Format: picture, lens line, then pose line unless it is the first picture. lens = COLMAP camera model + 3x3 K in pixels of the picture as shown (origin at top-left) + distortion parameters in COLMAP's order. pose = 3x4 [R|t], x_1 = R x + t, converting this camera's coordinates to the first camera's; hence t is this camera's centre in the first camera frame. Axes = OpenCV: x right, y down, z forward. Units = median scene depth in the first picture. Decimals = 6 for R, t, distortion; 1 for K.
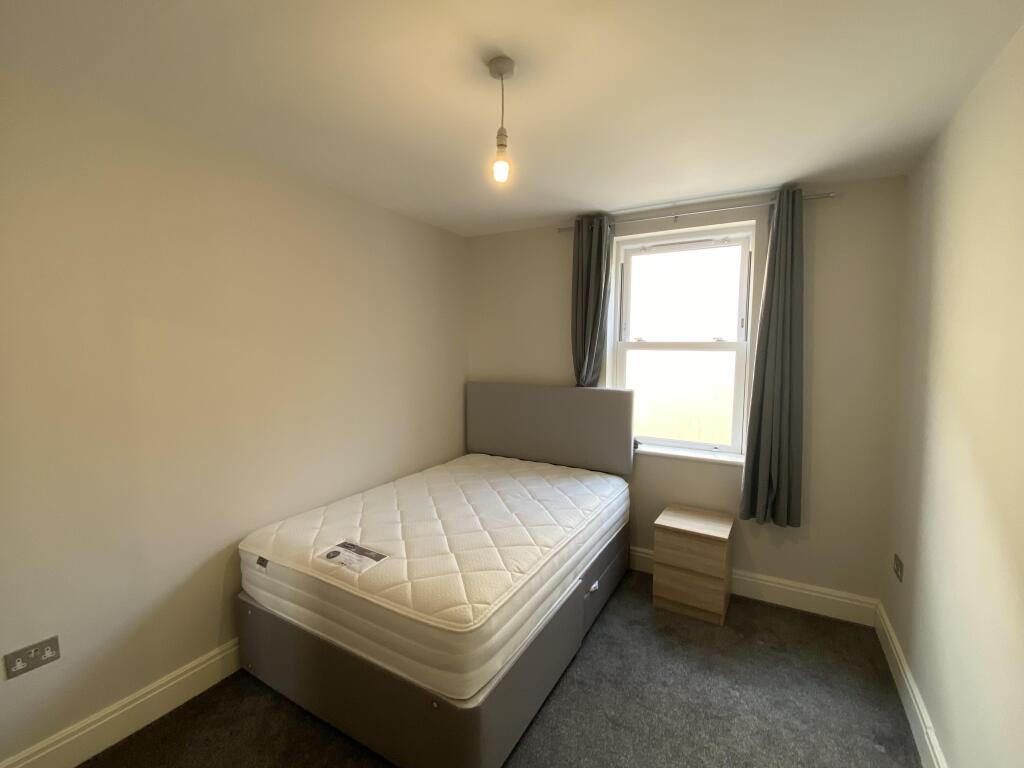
lens RADIAL K [[452.9, 0, 512.0], [0, 452.9, 384.0], [0, 0, 1]] dist [-0.000749, -0.000282]
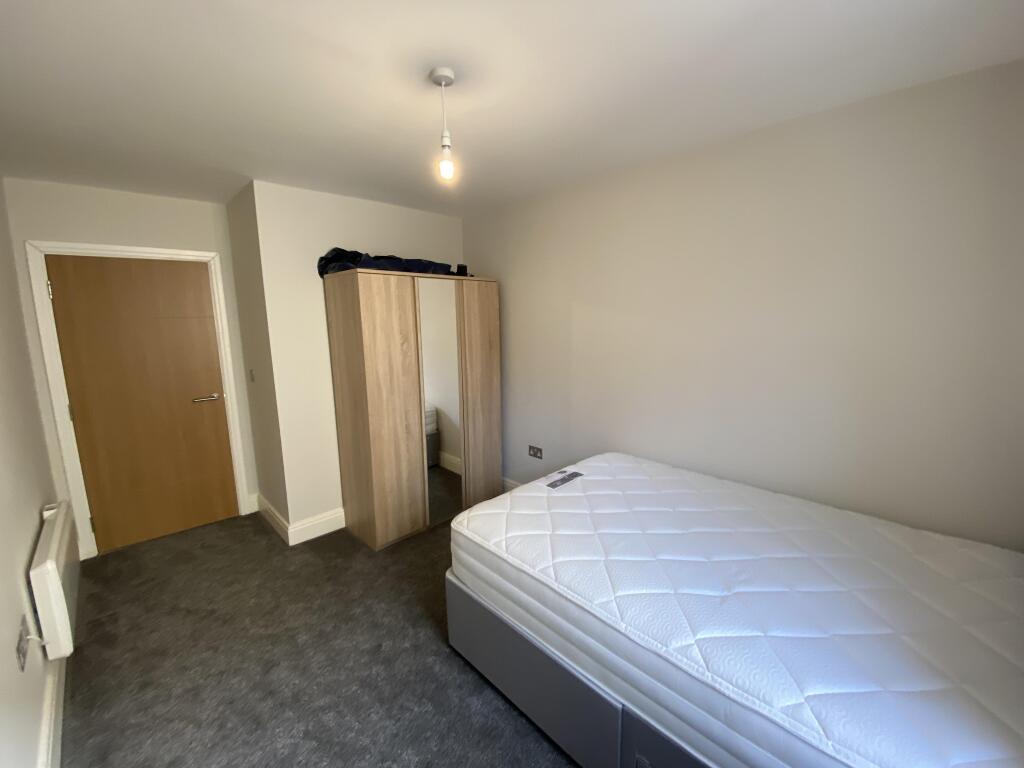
lens RADIAL K [[410.5, 0, 512.0], [0, 410.5, 384.0], [0, 0, 1]] dist [0.029974, -0.000098]
pose [[-0.269491, 0.154661, -0.950502, 0.784917], [-0.071897, 0.981033, 0.180013, -0.099945], [0.960315, 0.116850, -0.253260, 1.135390]]
